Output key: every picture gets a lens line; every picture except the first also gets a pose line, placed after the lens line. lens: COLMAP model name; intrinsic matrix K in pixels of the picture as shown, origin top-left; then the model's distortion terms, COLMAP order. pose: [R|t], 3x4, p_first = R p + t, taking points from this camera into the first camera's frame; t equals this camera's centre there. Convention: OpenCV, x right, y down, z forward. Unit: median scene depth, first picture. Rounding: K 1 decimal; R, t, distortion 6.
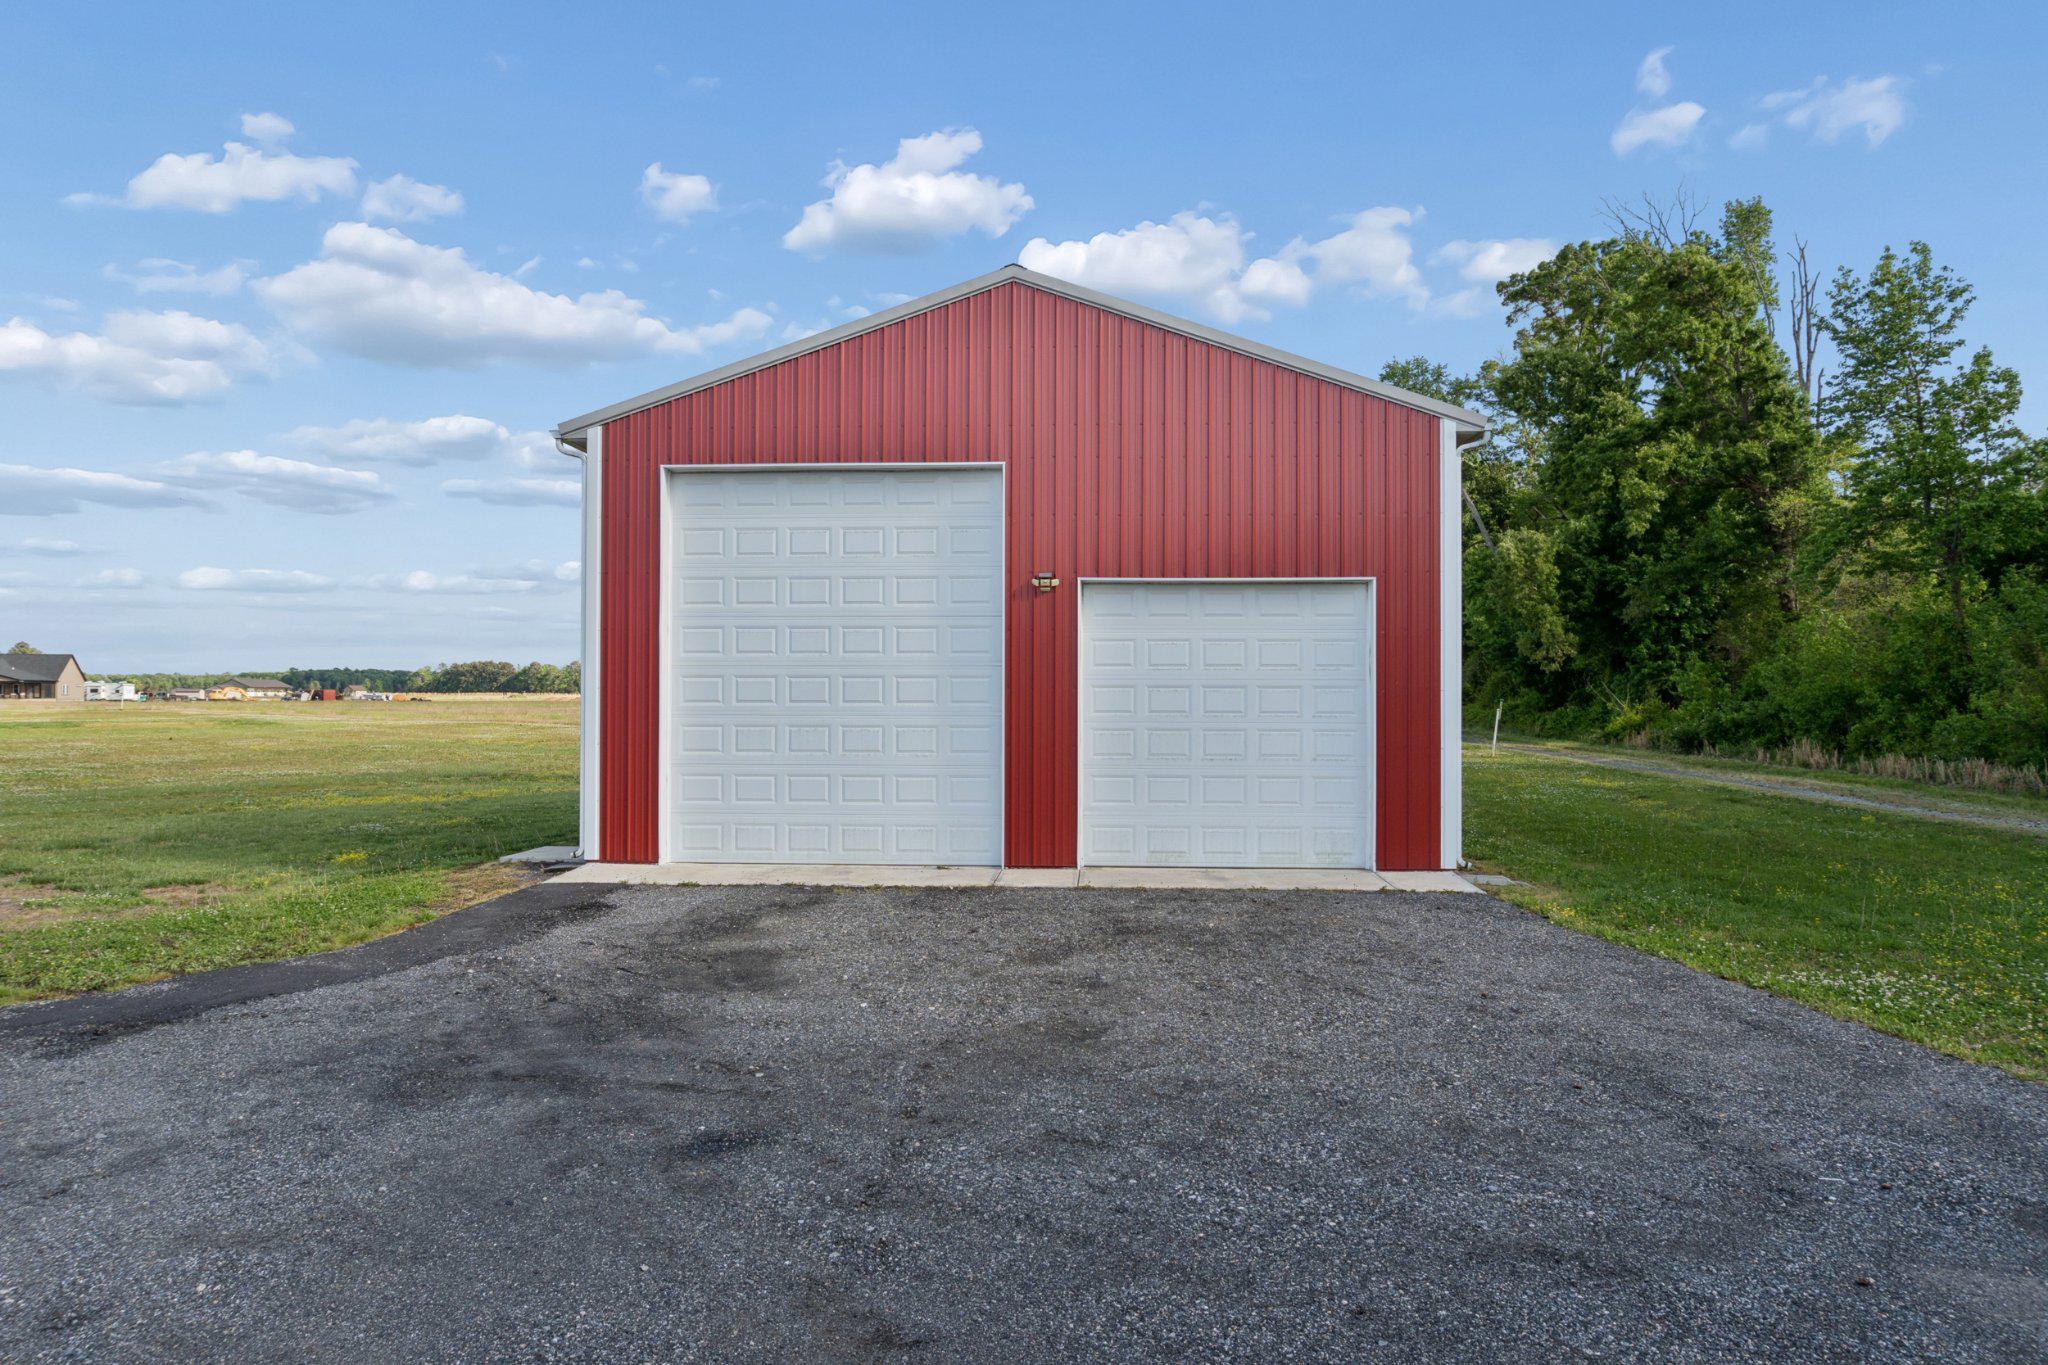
lens RADIAL K [[1373.4, 0, 1022.6], [0, 1373.4, 670.0], [0, 0, 1]] dist [-0.002136, -0.002037]
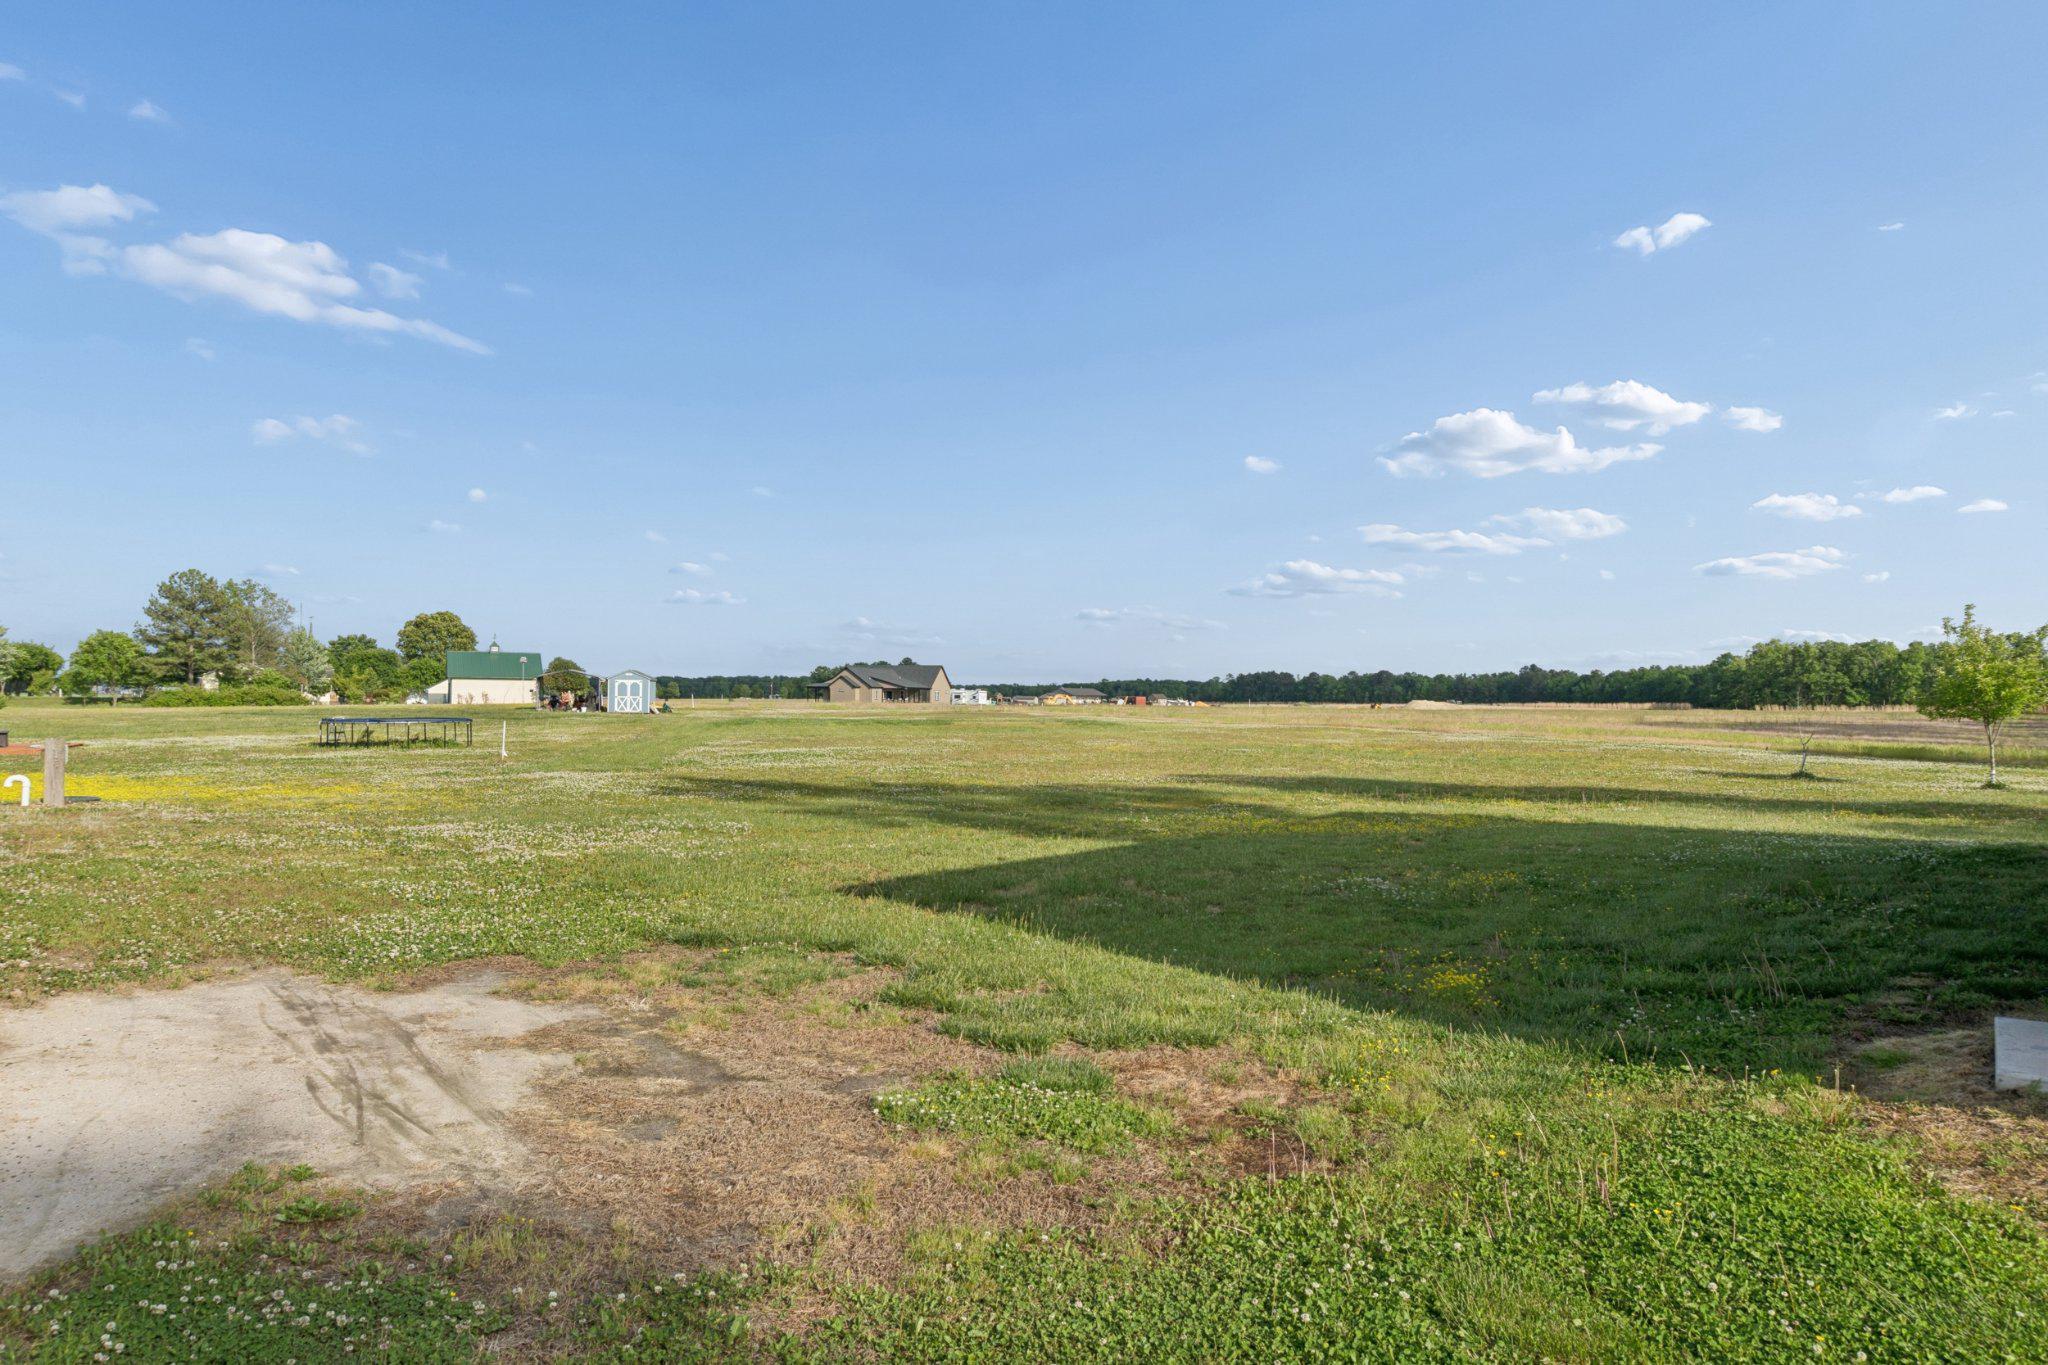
lens RADIAL K [[1373.4, 0, 1022.6], [0, 1373.4, 670.0], [0, 0, 1]] dist [-0.002136, -0.002037]
pose [[0.854364, -0.007561, -0.519621, -0.173910], [0.003620, 0.999956, -0.008598, 0.015708], [0.519663, 0.005465, 0.854354, 0.244056]]
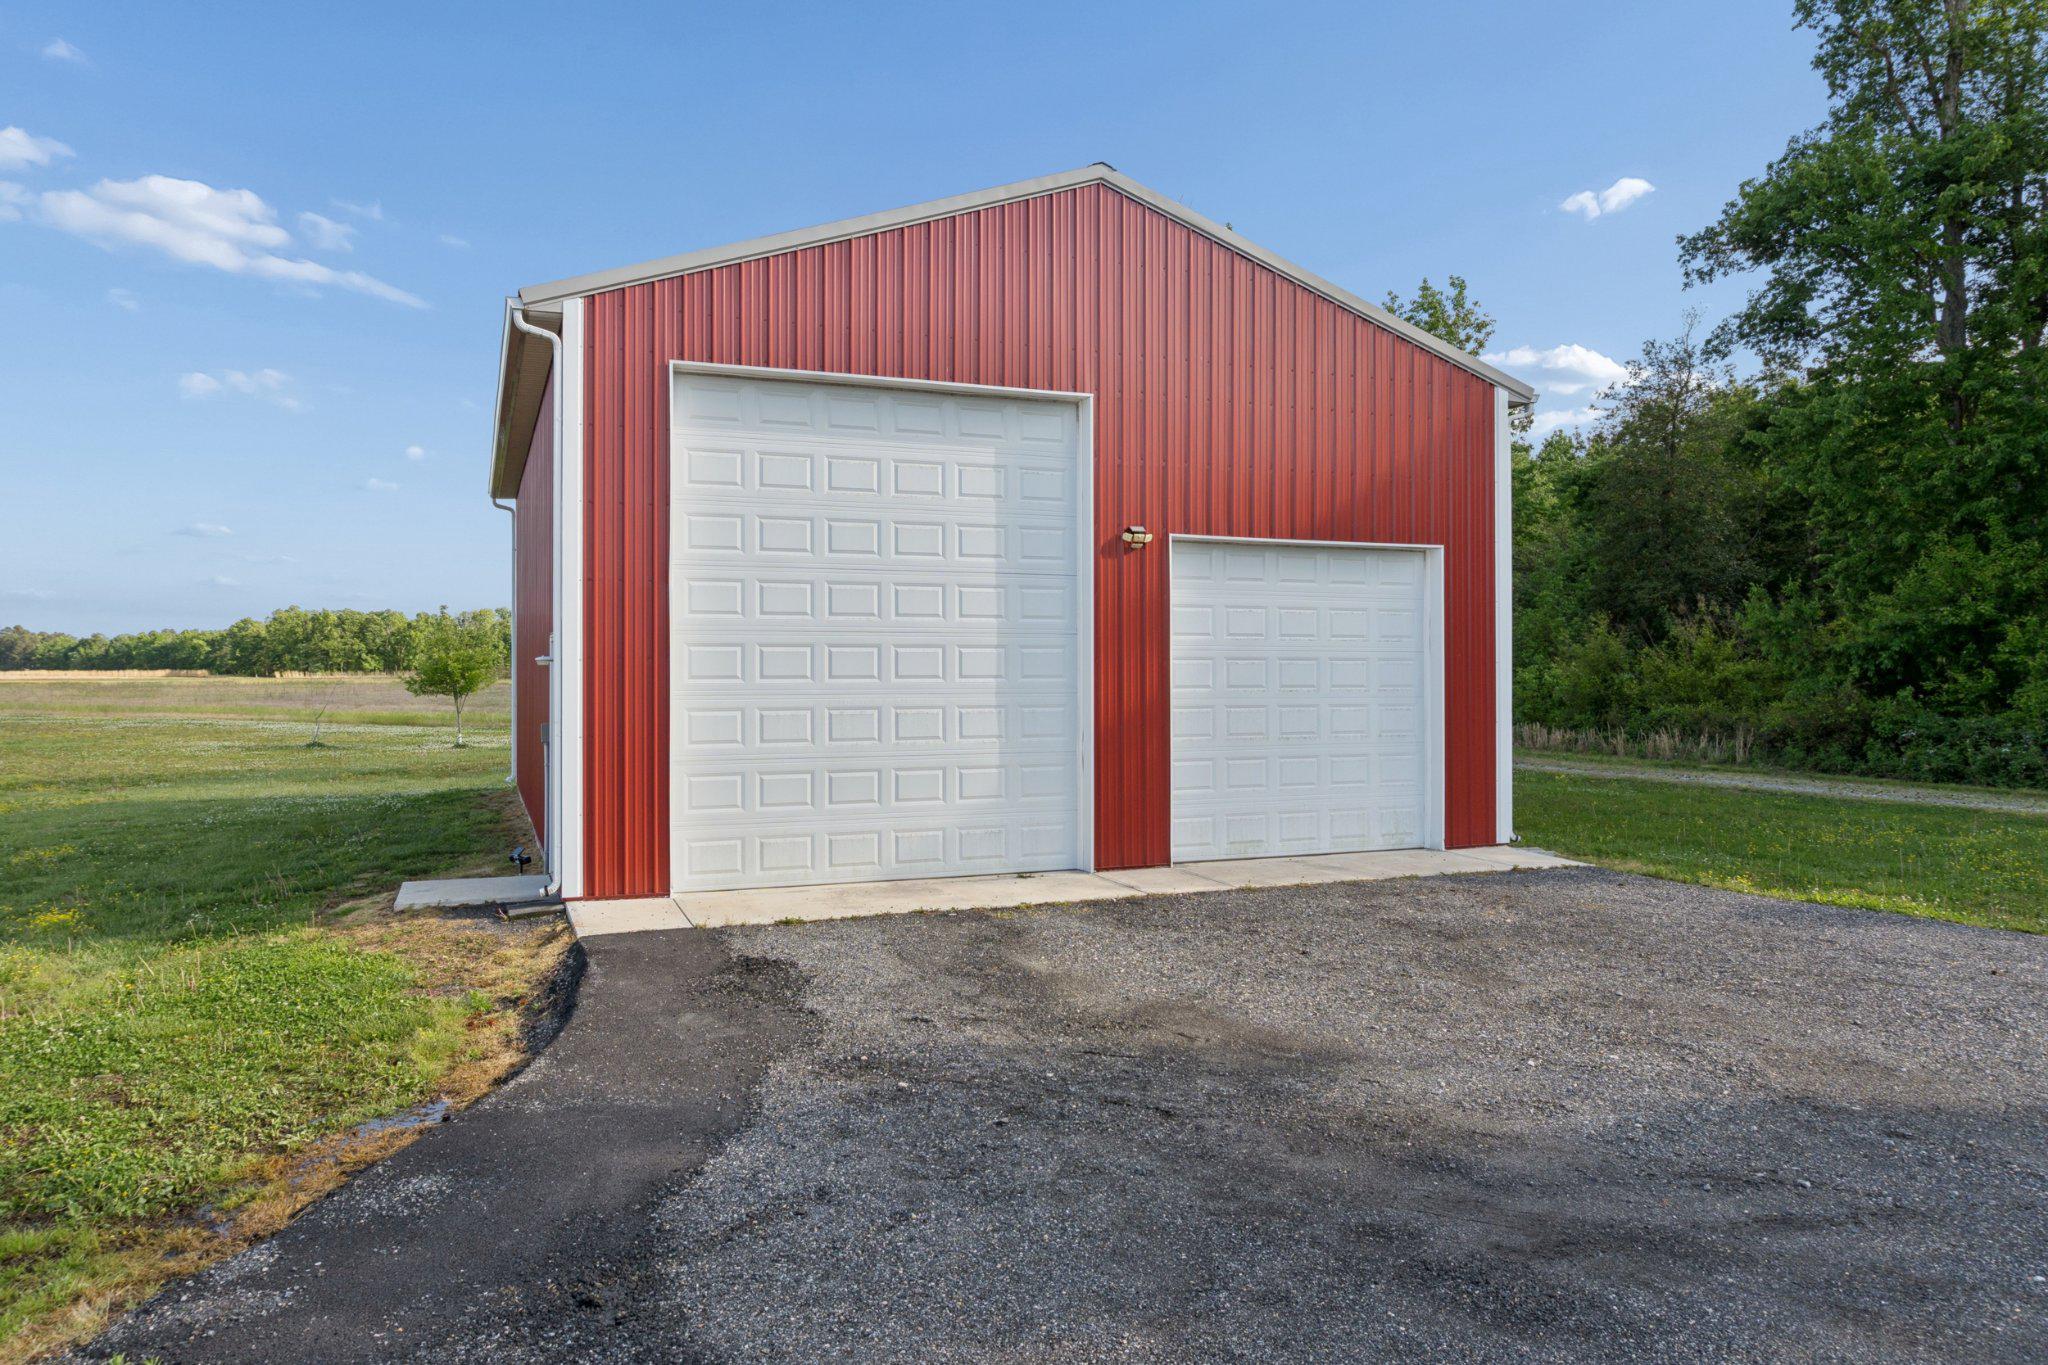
lens RADIAL K [[1373.4, 0, 1022.6], [0, 1373.4, 670.0], [0, 0, 1]] dist [-0.002136, -0.002037]
pose [[0.903696, -0.002072, 0.428169, -0.165434], [-0.005060, 0.999867, 0.015517, 0.002459], [-0.428144, -0.016189, 0.903566, 0.098906]]
